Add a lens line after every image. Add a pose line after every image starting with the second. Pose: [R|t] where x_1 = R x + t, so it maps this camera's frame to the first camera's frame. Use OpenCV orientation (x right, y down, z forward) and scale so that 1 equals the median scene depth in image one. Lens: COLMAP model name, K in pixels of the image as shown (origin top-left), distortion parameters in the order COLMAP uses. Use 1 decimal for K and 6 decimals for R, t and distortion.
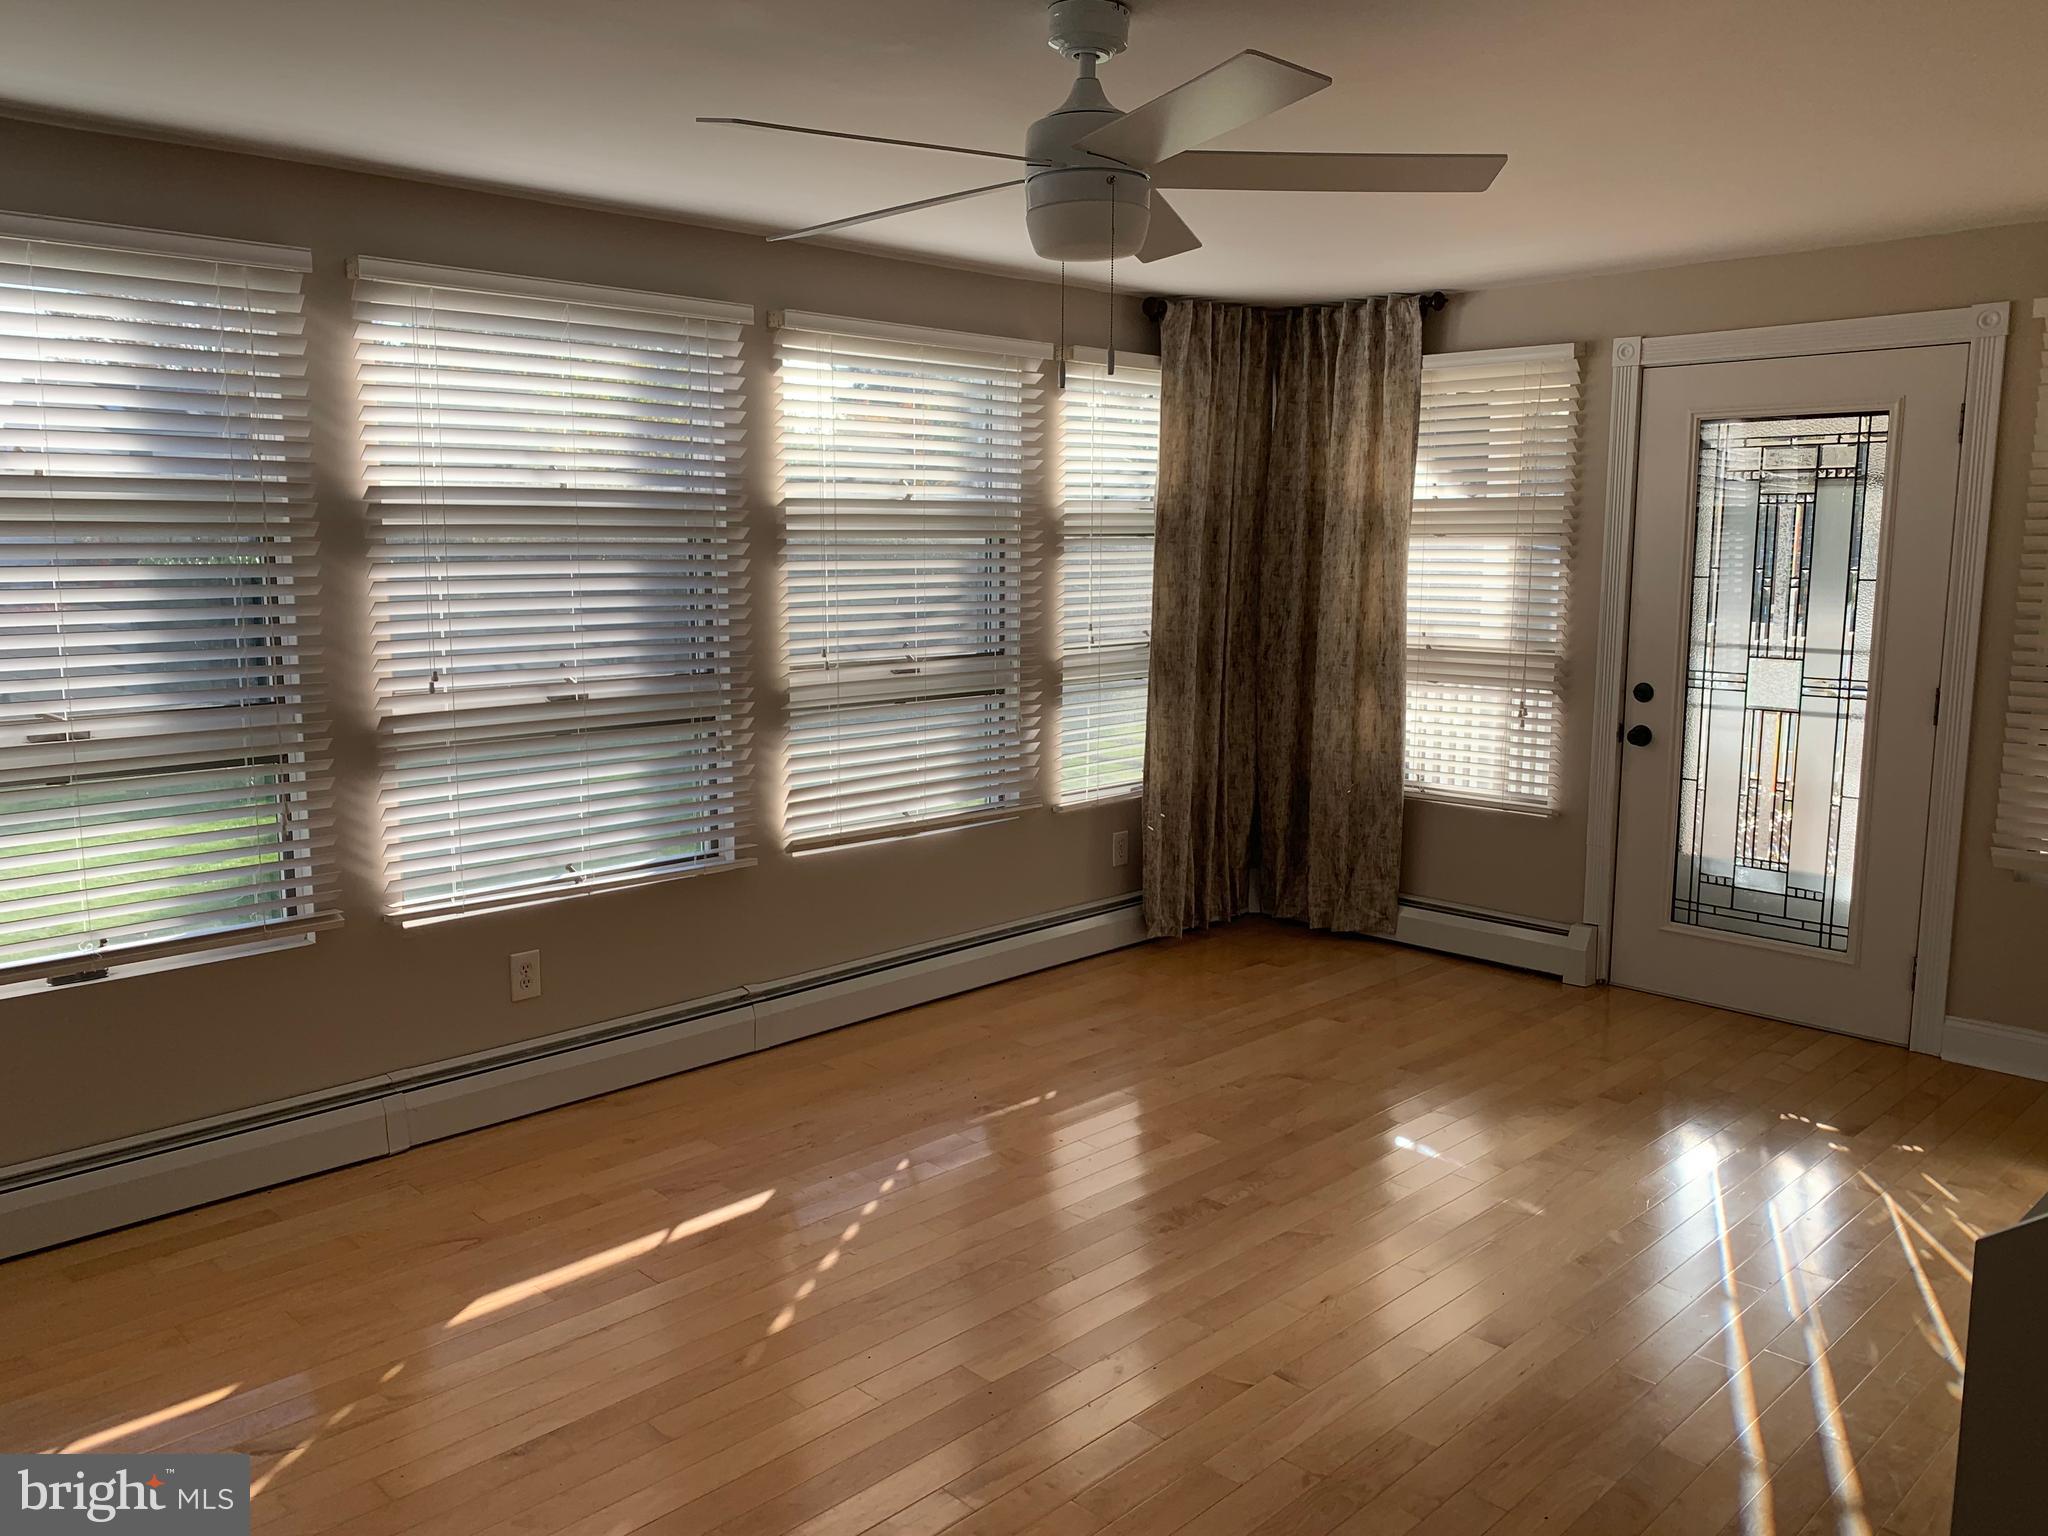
lens RADIAL K [[1564.9, 0, 1028.5], [0, 1564.9, 769.6], [0, 0, 1]] dist [0.033332, -0.032932]
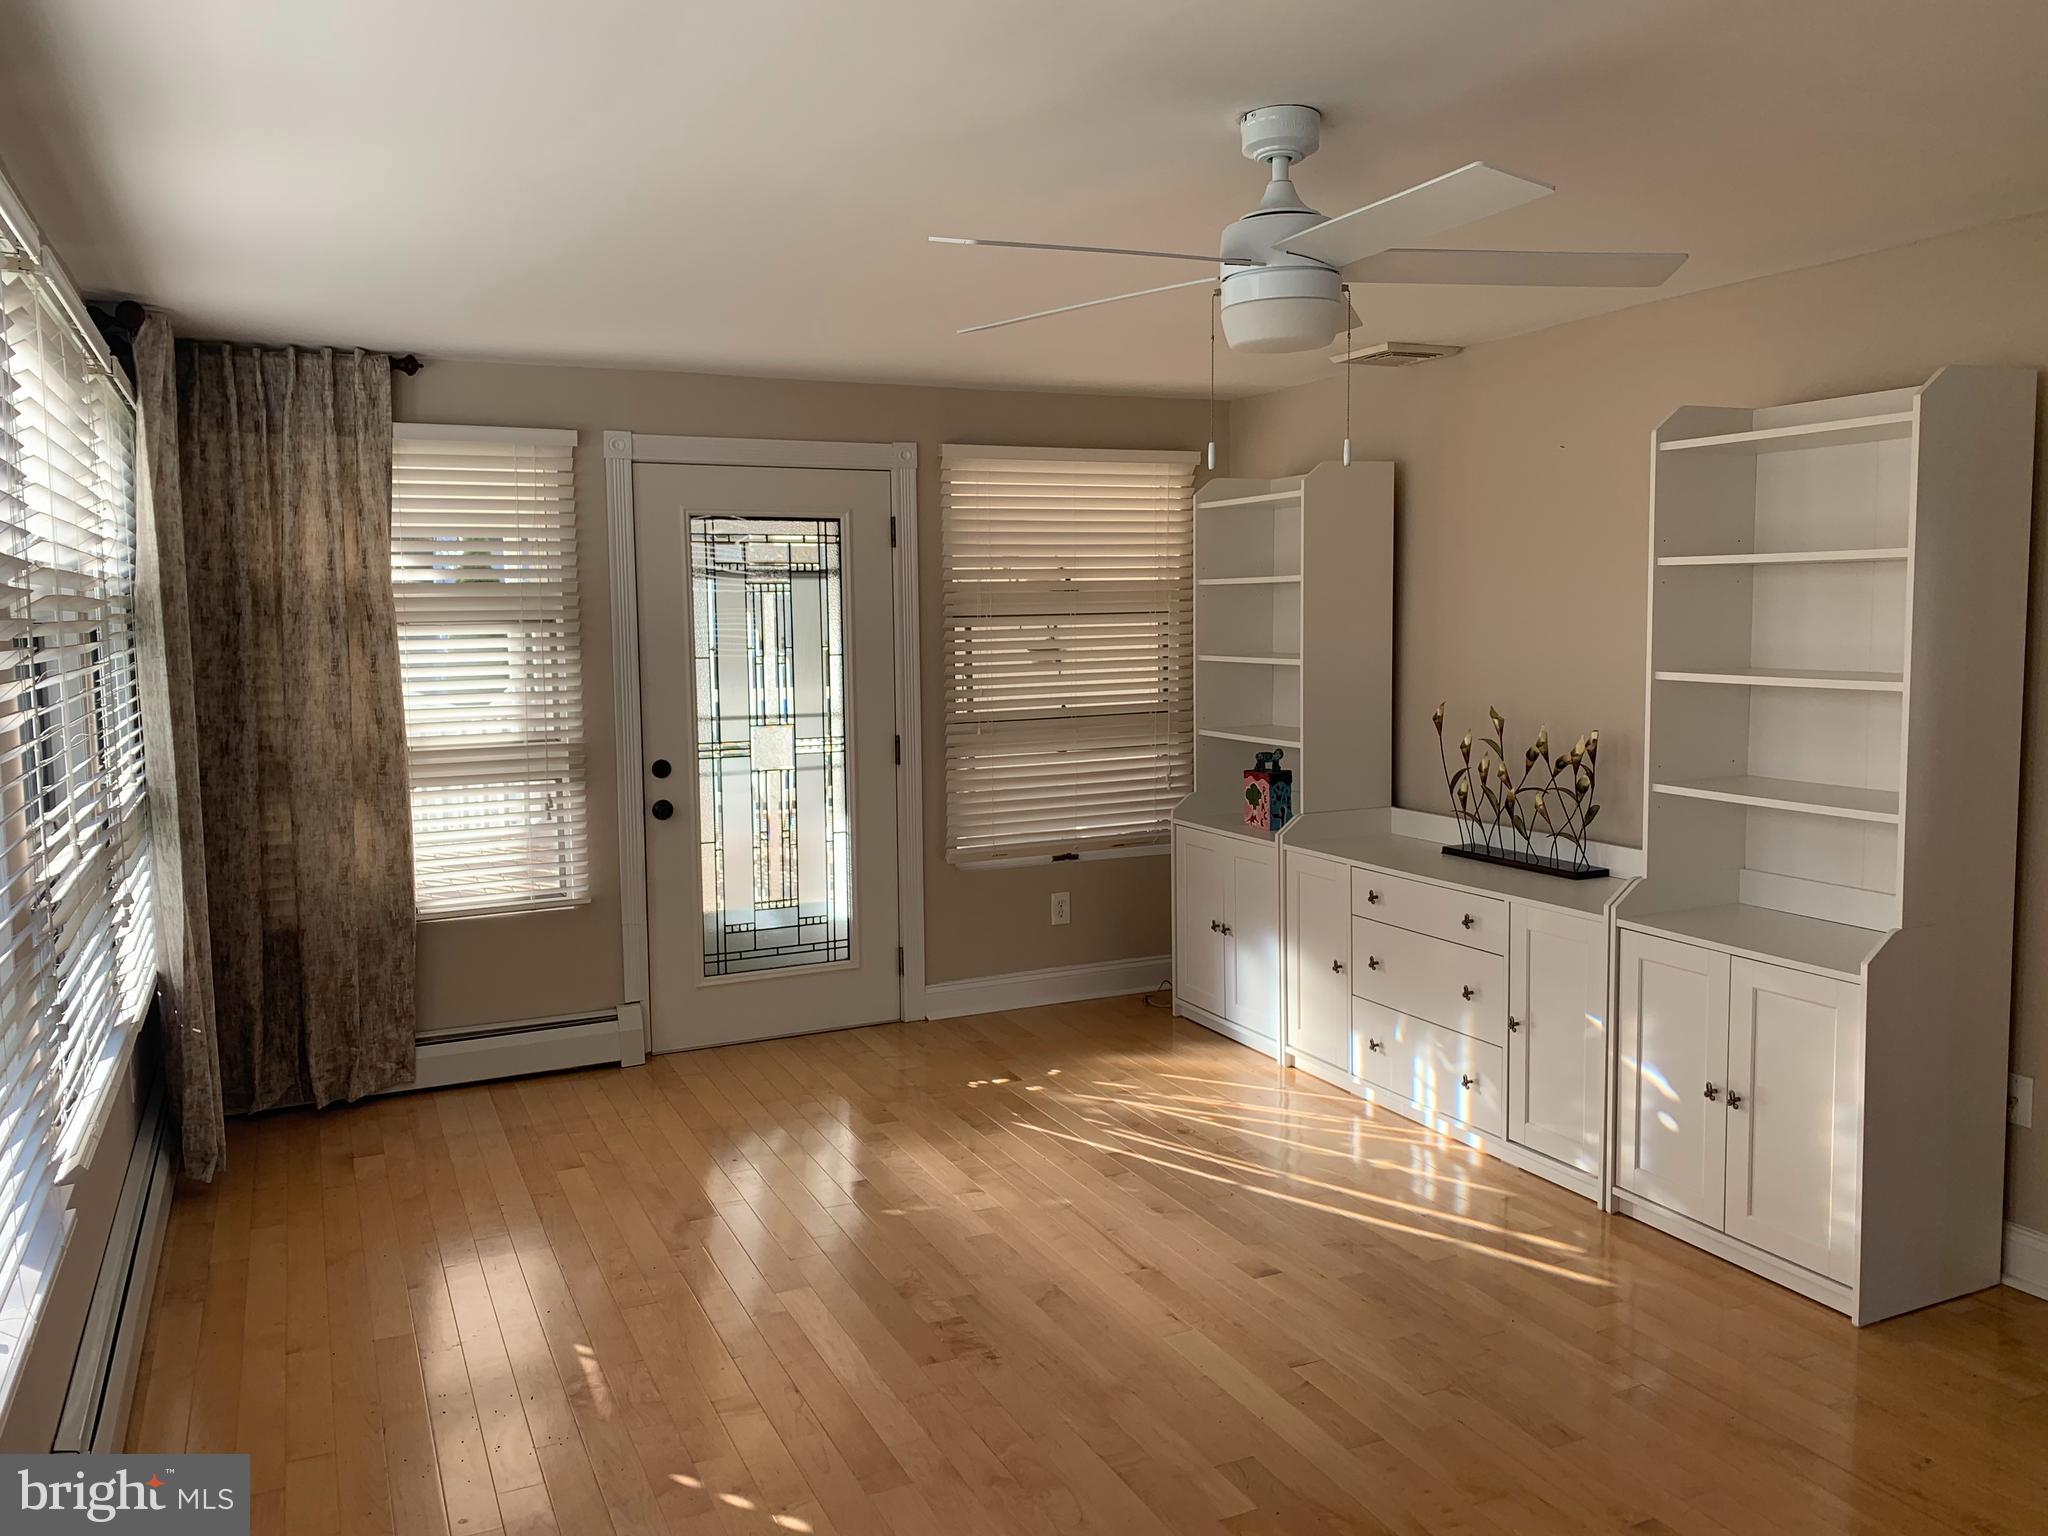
lens RADIAL K [[1564.9, 0, 1028.0], [0, 1564.9, 760.0], [0, 0, 1]] dist [0.033332, -0.032932]
pose [[0.318729, -0.098155, 0.942750, -0.512757], [0.152004, 0.987044, 0.051376, -0.070719], [-0.935578, 0.126927, 0.329520, 0.418647]]
